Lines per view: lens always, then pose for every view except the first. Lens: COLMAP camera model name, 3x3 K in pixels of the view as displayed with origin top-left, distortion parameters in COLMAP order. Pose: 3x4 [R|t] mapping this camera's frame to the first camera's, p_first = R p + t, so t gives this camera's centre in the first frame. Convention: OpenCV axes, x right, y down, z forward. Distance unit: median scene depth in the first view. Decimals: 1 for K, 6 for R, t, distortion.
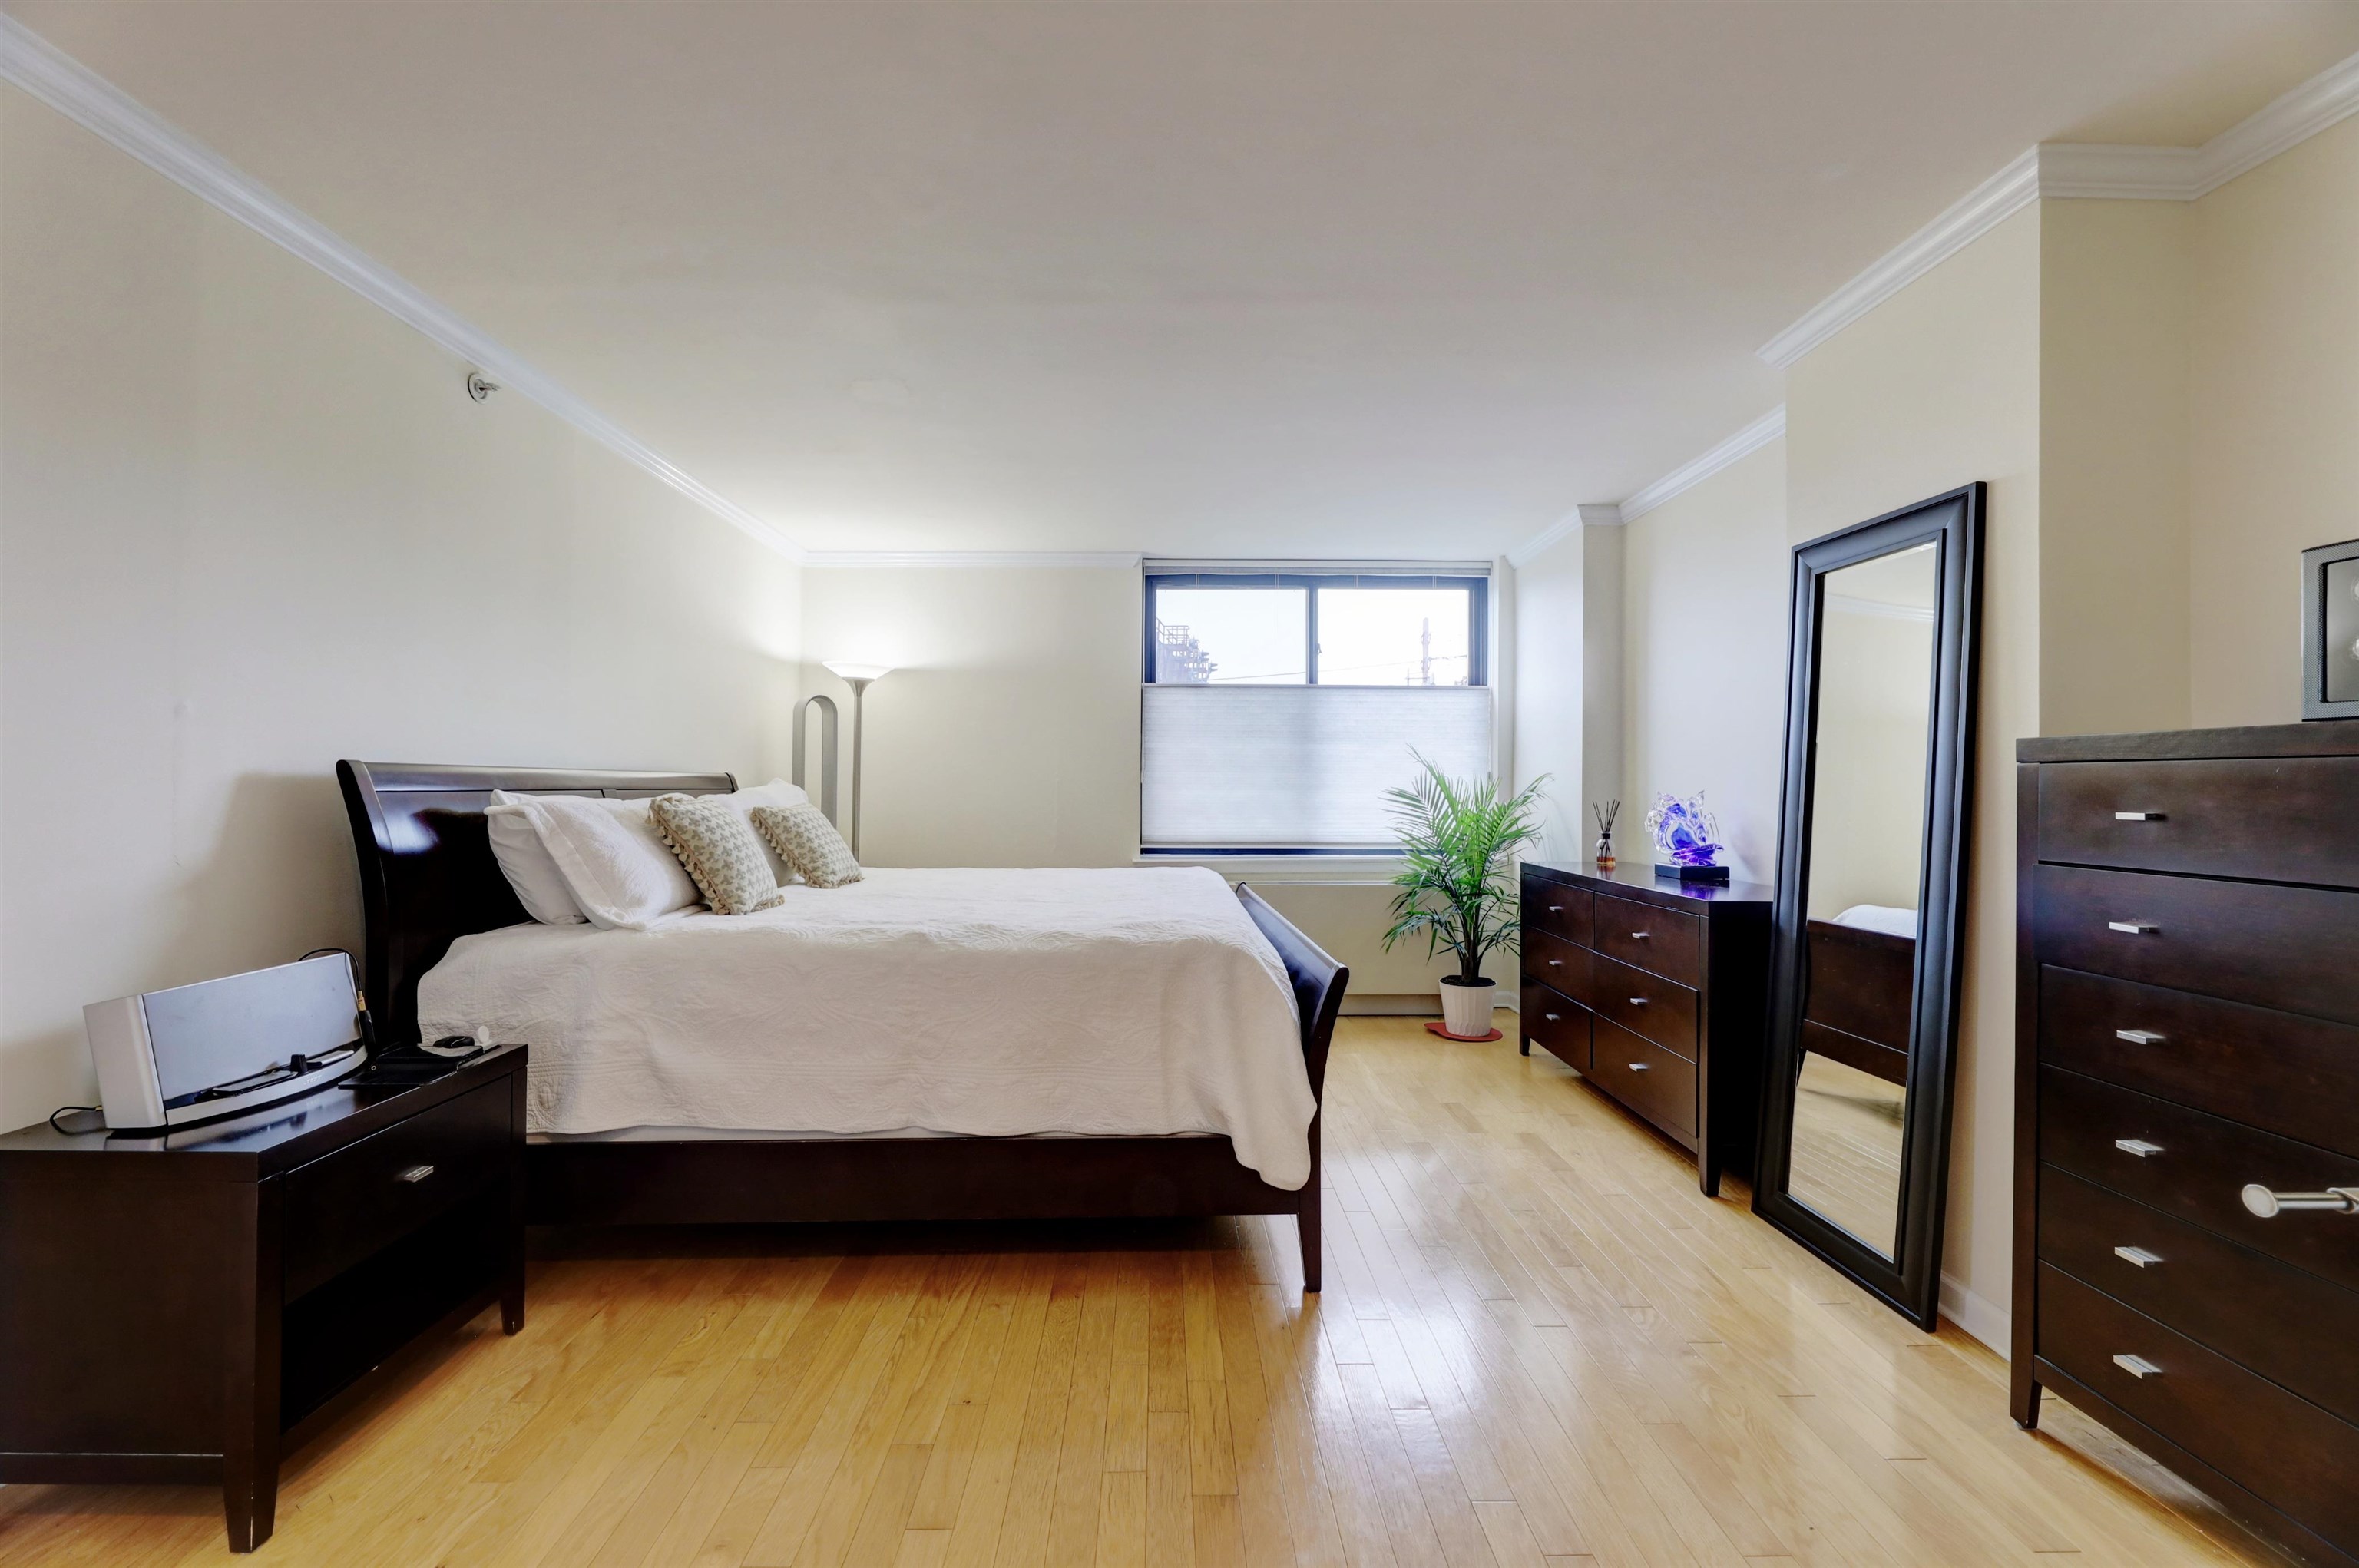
lens RADIAL K [[962.9, 0, 1190.8], [0, 962.9, 804.6], [0, 0, 1]] dist [-0.004940, -0.000083]
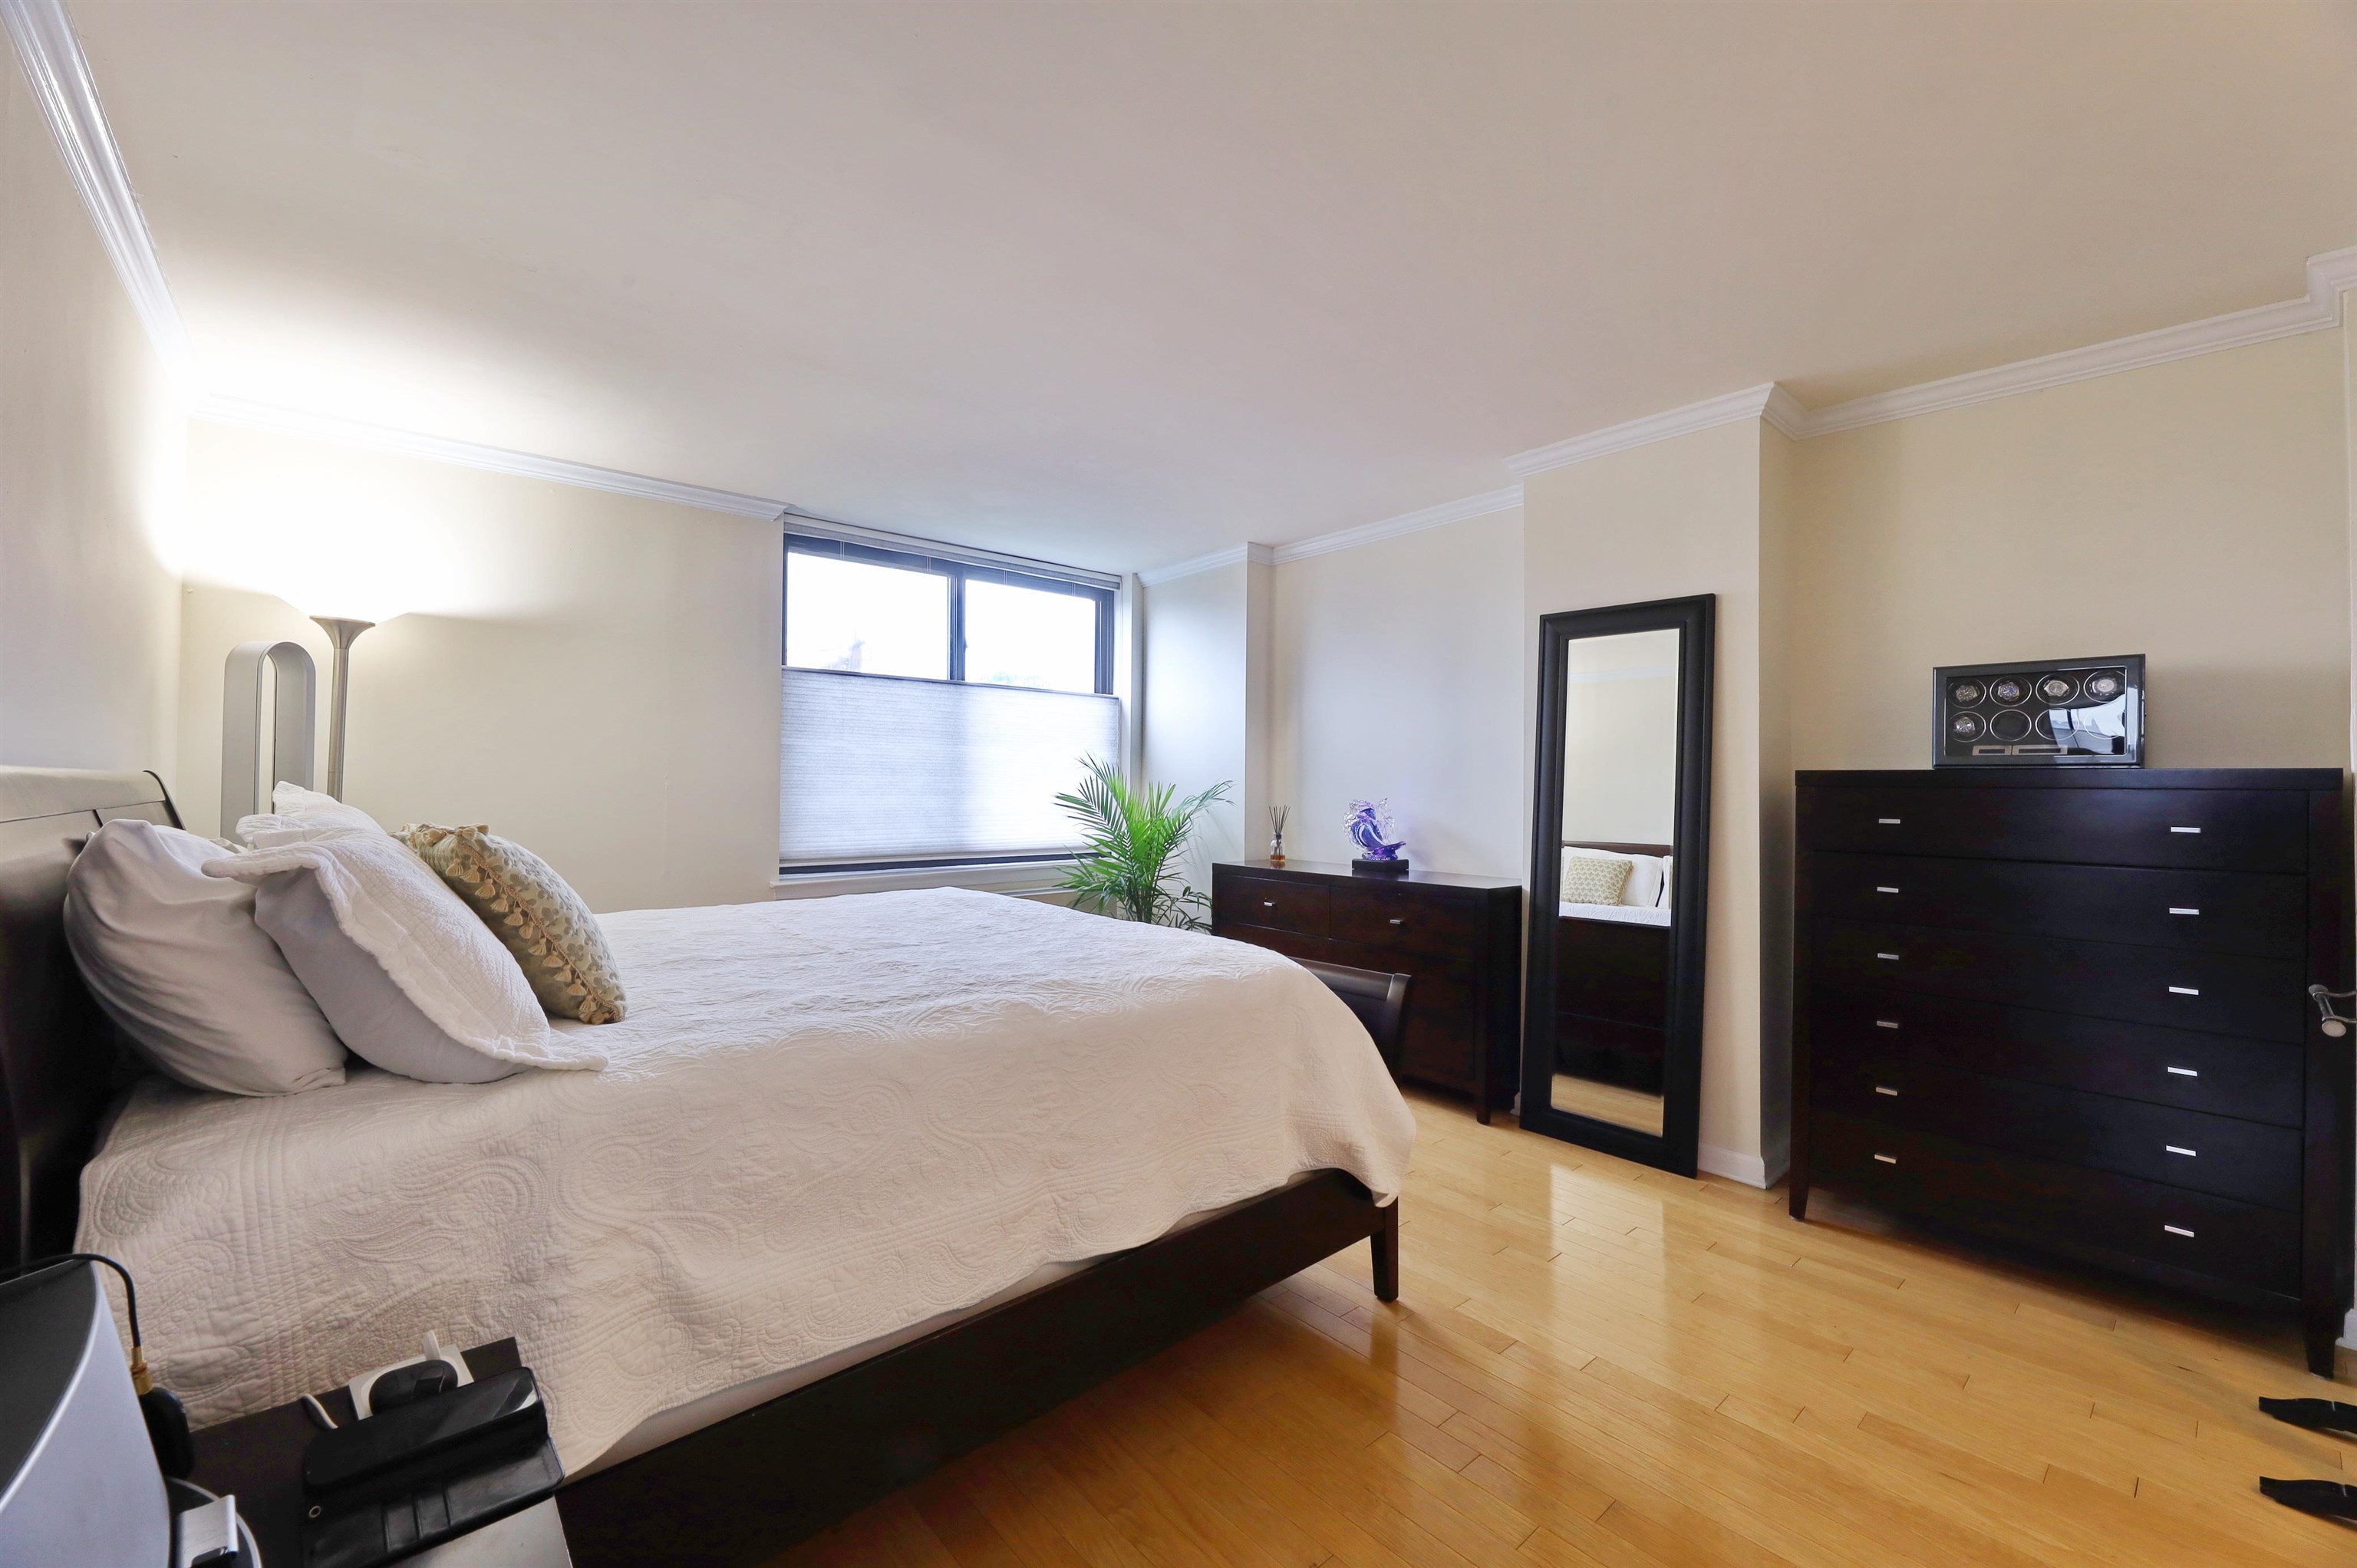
lens RADIAL K [[955.3, 0, 1187.0], [0, 955.3, 789.9], [0, 0, 1]] dist [-0.001610, -0.000014]
pose [[0.765050, 0.000852, 0.643970, -0.341980], [0.005761, 0.999950, -0.008167, -0.012845], [-0.643945, 0.009958, 0.765007, 0.181709]]
